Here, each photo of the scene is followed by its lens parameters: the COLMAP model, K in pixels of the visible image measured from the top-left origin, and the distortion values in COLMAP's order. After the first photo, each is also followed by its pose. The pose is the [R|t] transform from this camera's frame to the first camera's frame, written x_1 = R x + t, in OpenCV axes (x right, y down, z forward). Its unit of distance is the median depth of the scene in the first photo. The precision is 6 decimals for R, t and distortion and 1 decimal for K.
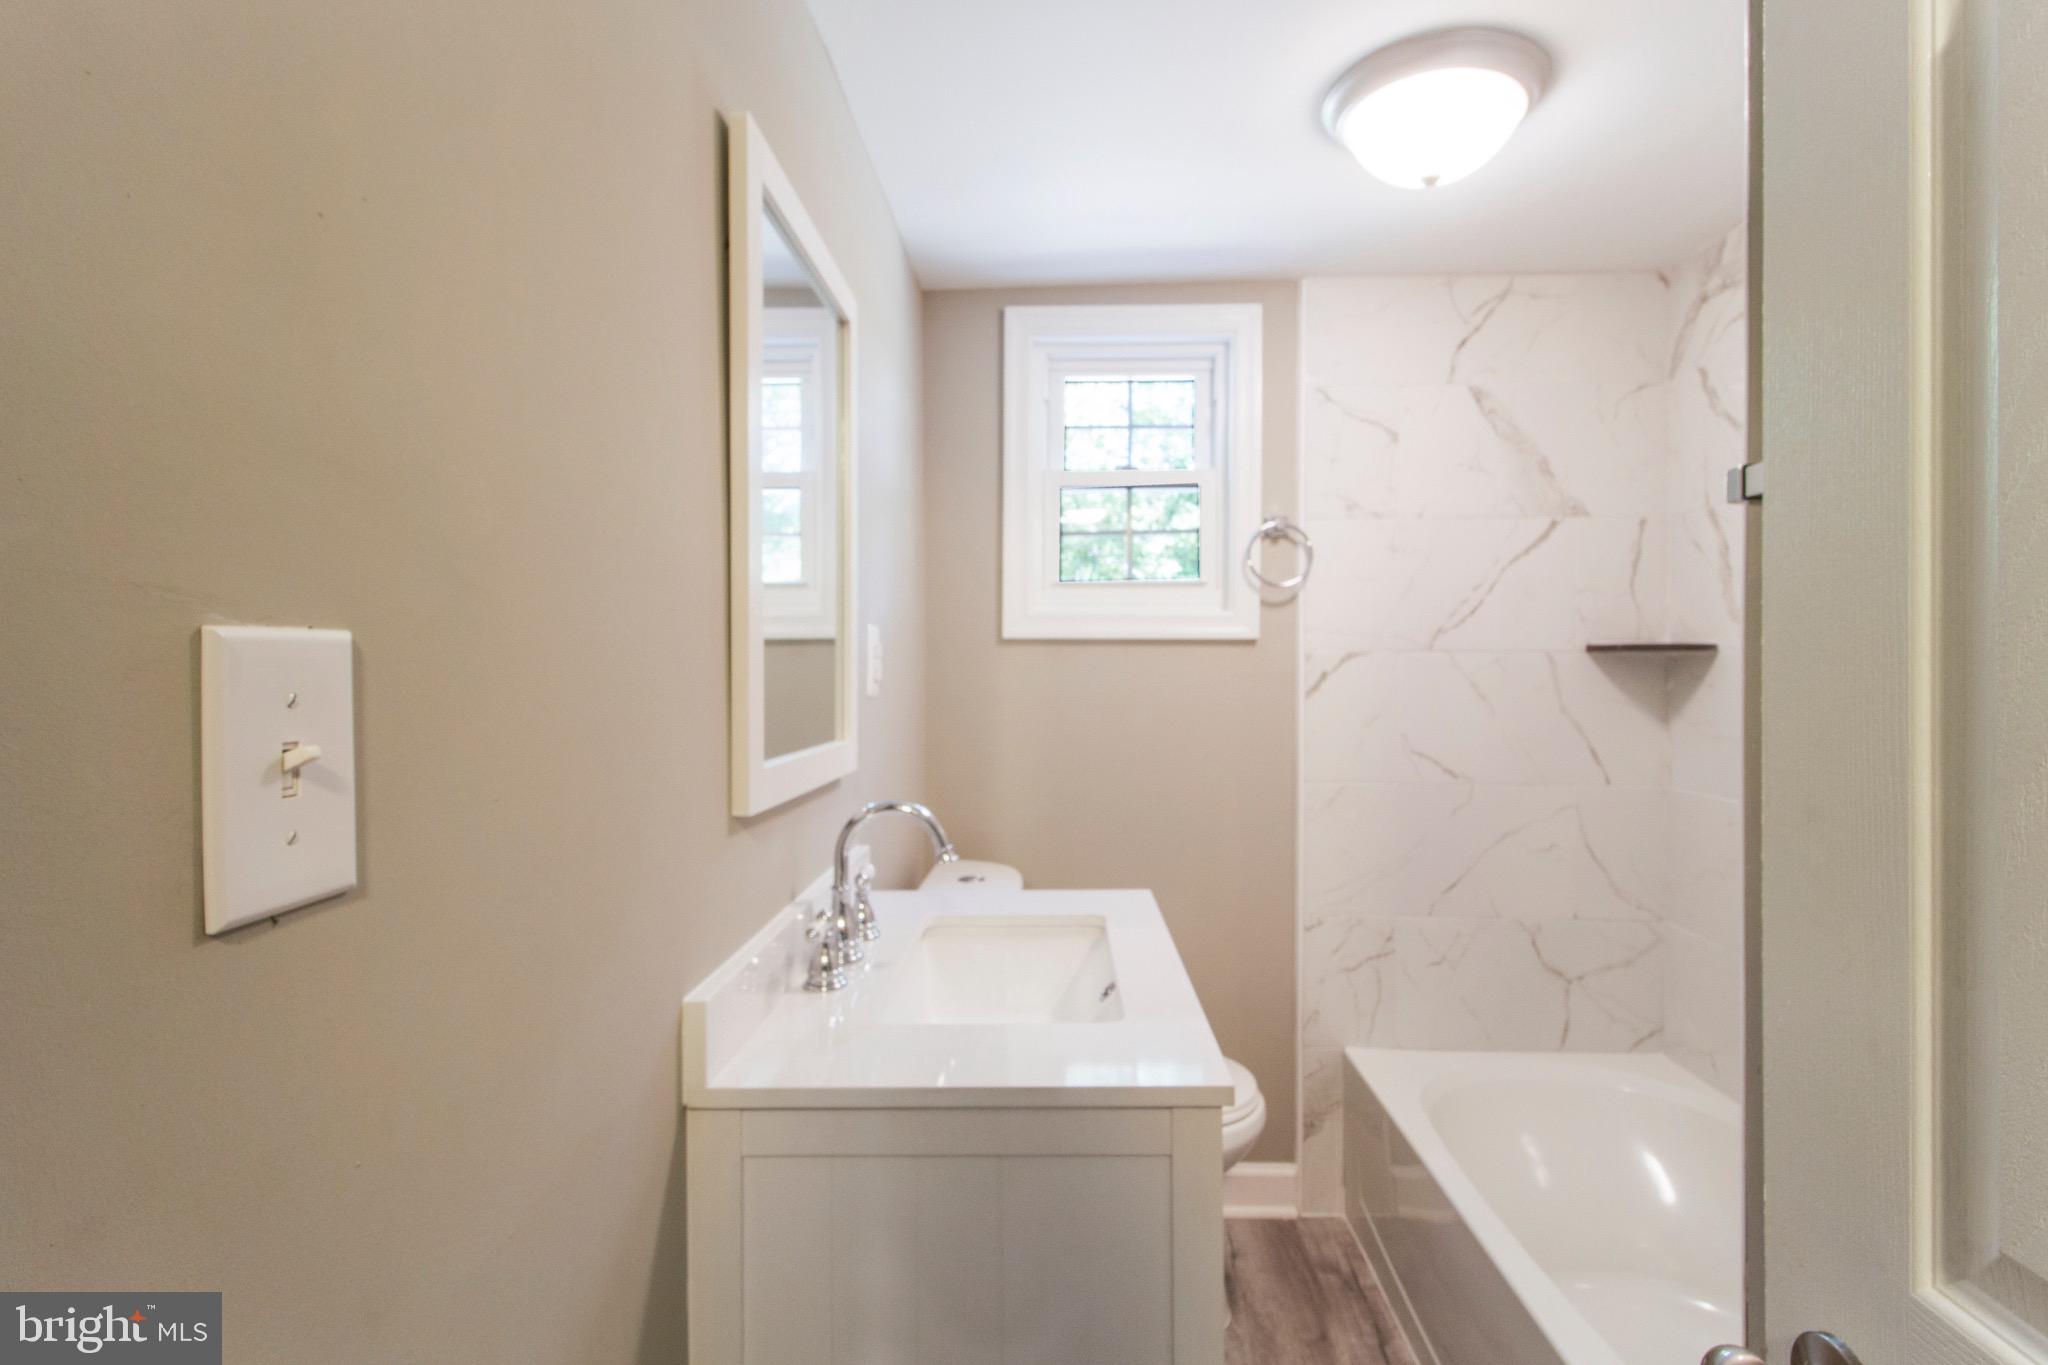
lens RADIAL K [[975.8, 0, 1033.1], [0, 975.8, 684.1], [0, 0, 1]] dist [0.013428, -0.004898]
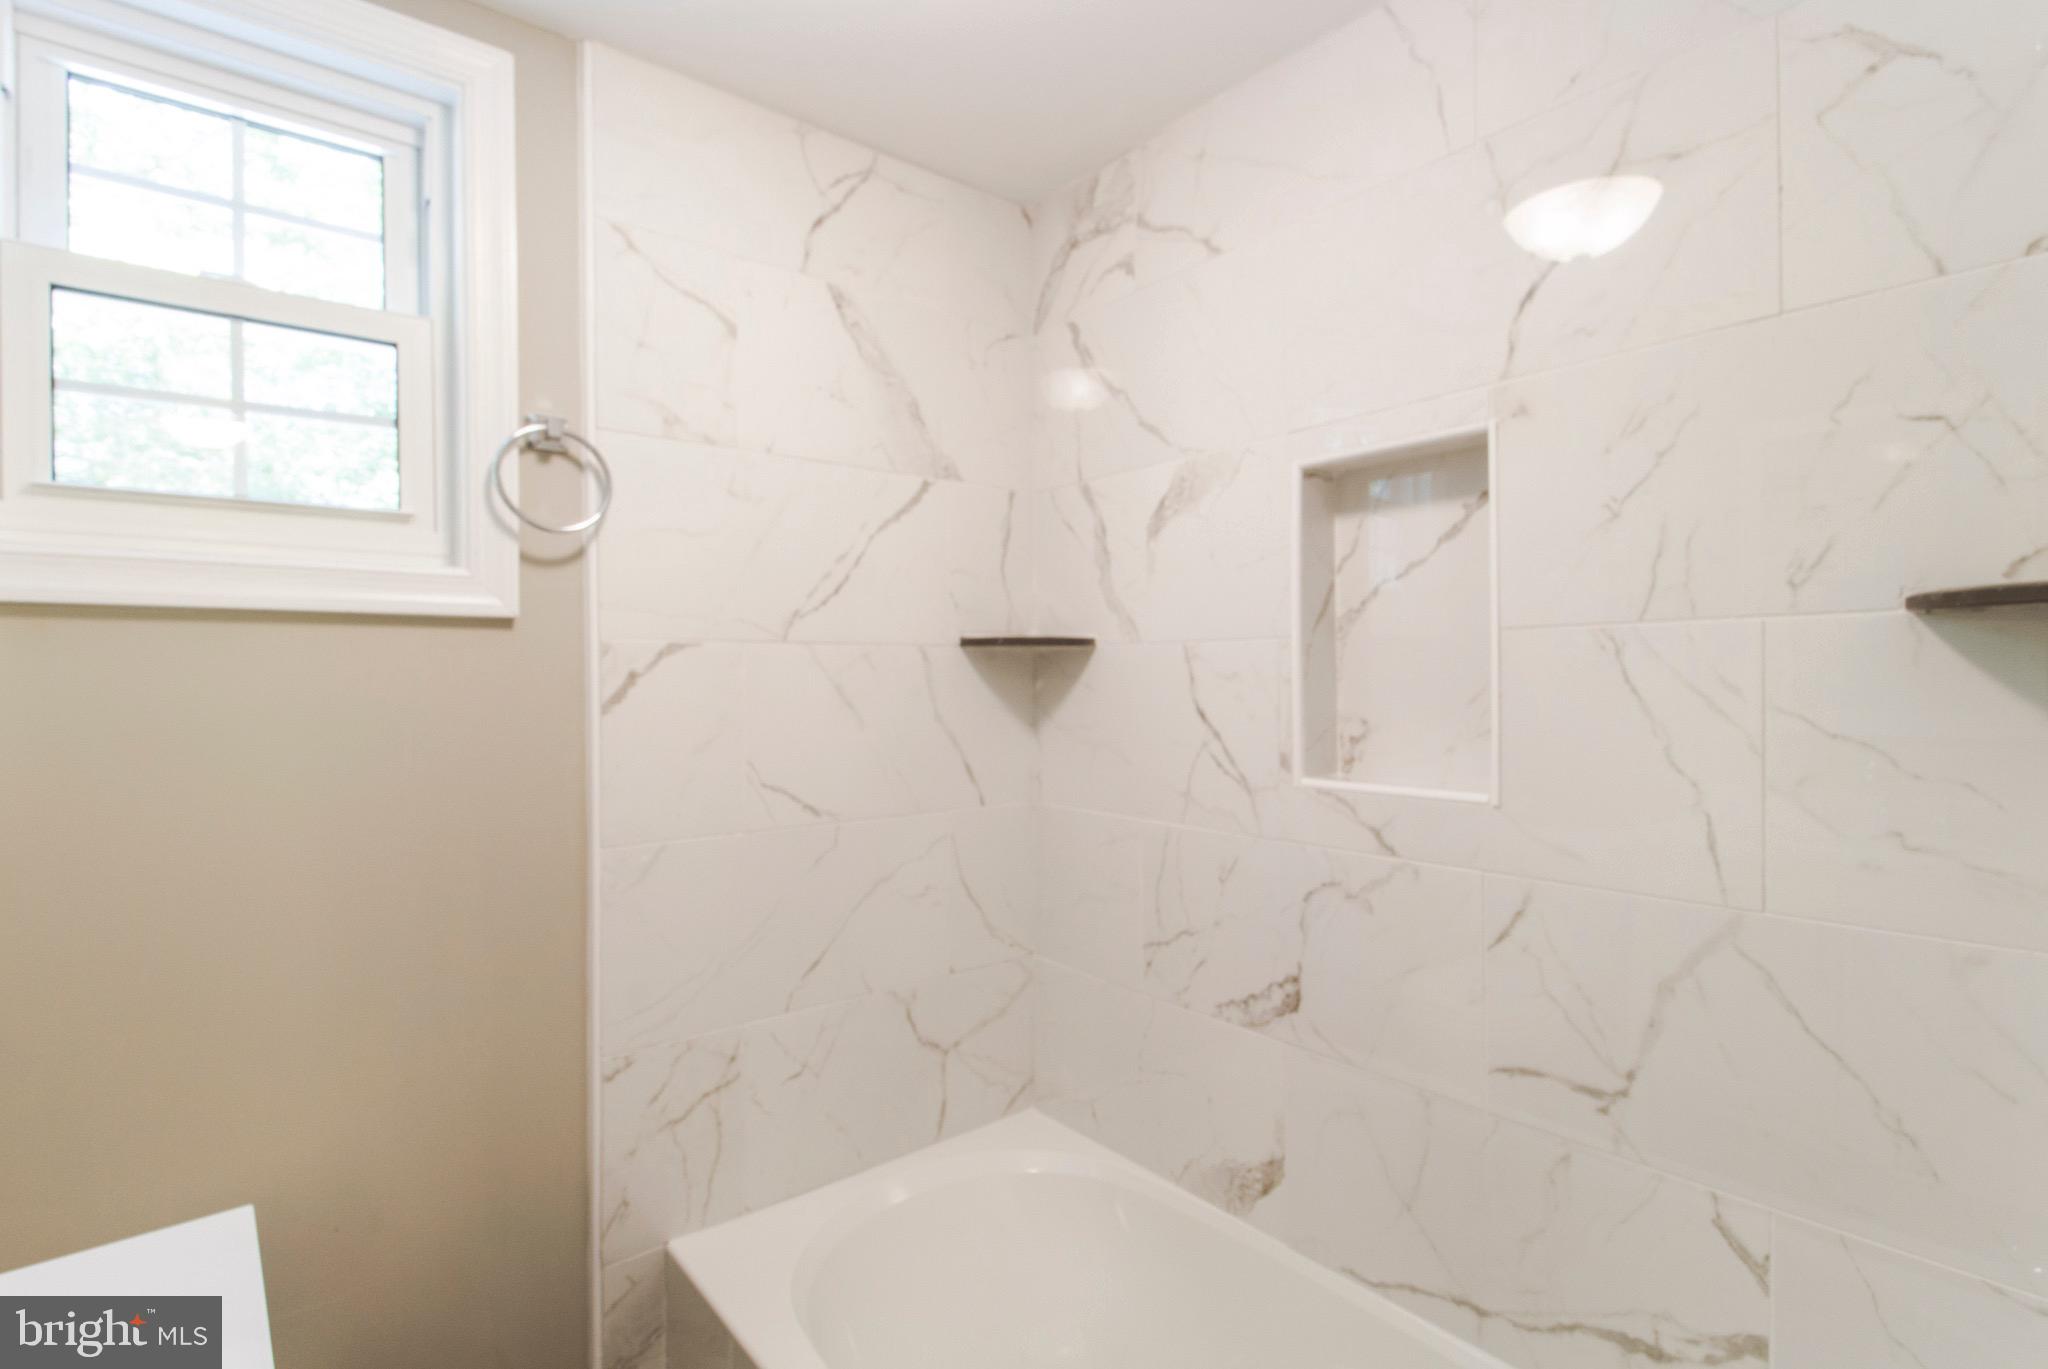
lens RADIAL K [[975.8, 0, 1043.6], [0, 975.8, 679.4], [0, 0, 1]] dist [0.013428, -0.004898]
pose [[0.745327, -0.011416, 0.666602, 0.072040], [0.011377, 0.999926, 0.004405, -0.007802], [-0.666603, 0.004301, 0.745401, 0.343584]]
